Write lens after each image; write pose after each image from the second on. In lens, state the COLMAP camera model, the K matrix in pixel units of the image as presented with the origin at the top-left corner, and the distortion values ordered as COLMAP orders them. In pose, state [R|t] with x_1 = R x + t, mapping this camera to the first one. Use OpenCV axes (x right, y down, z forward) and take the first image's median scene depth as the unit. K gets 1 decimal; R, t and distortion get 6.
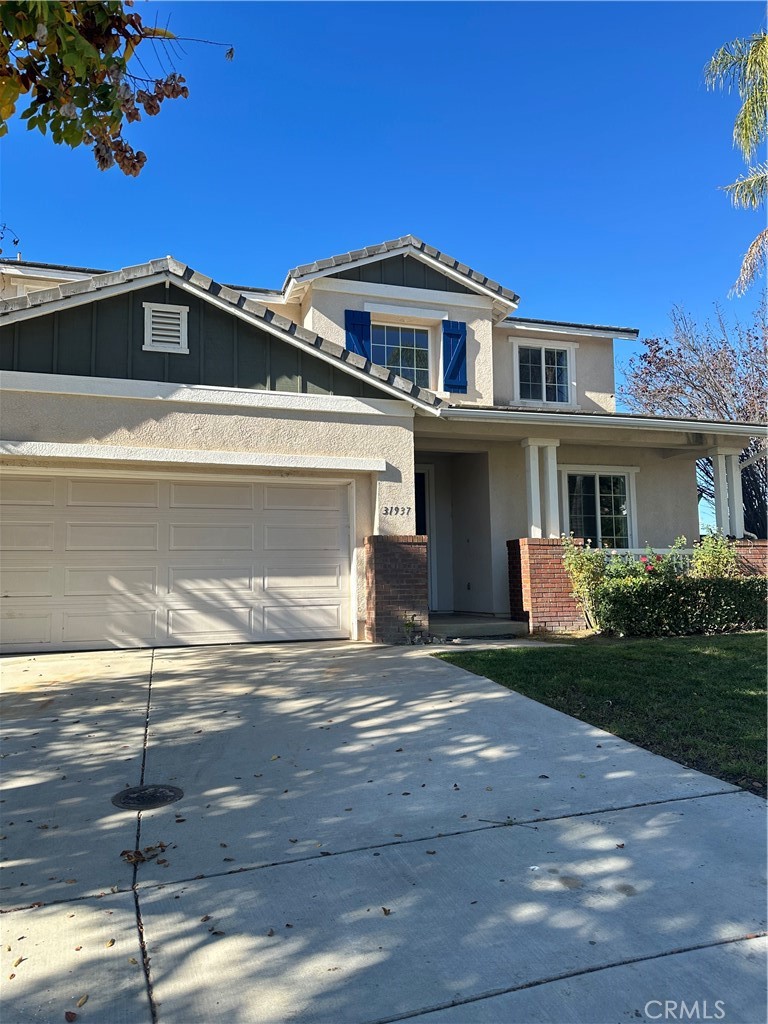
lens RADIAL K [[701.0, 0, 385.9], [0, 701.0, 514.0], [0, 0, 1]] dist [0.142067, -0.182035]
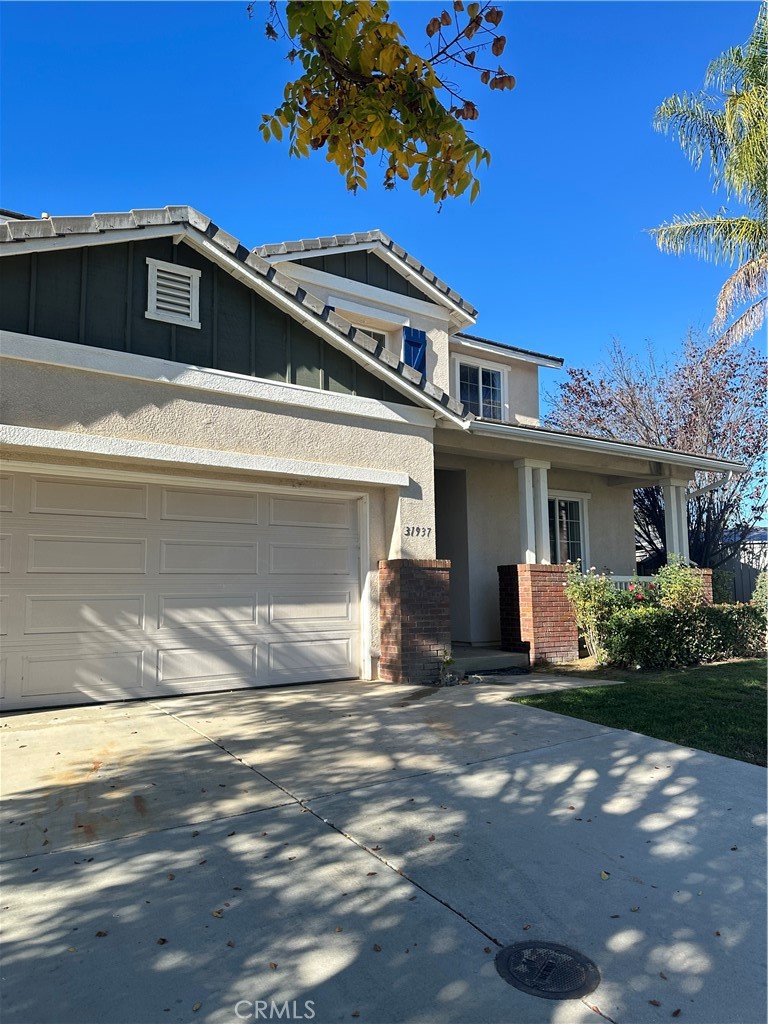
lens RADIAL K [[701.0, 0, 385.9], [0, 701.0, 514.0], [0, 0, 1]] dist [0.142067, -0.182035]
pose [[0.956773, 0.038355, 0.288296, -0.280624], [-0.032628, 0.999164, -0.024647, -0.003363], [-0.289001, 0.014175, 0.957224, 0.161693]]
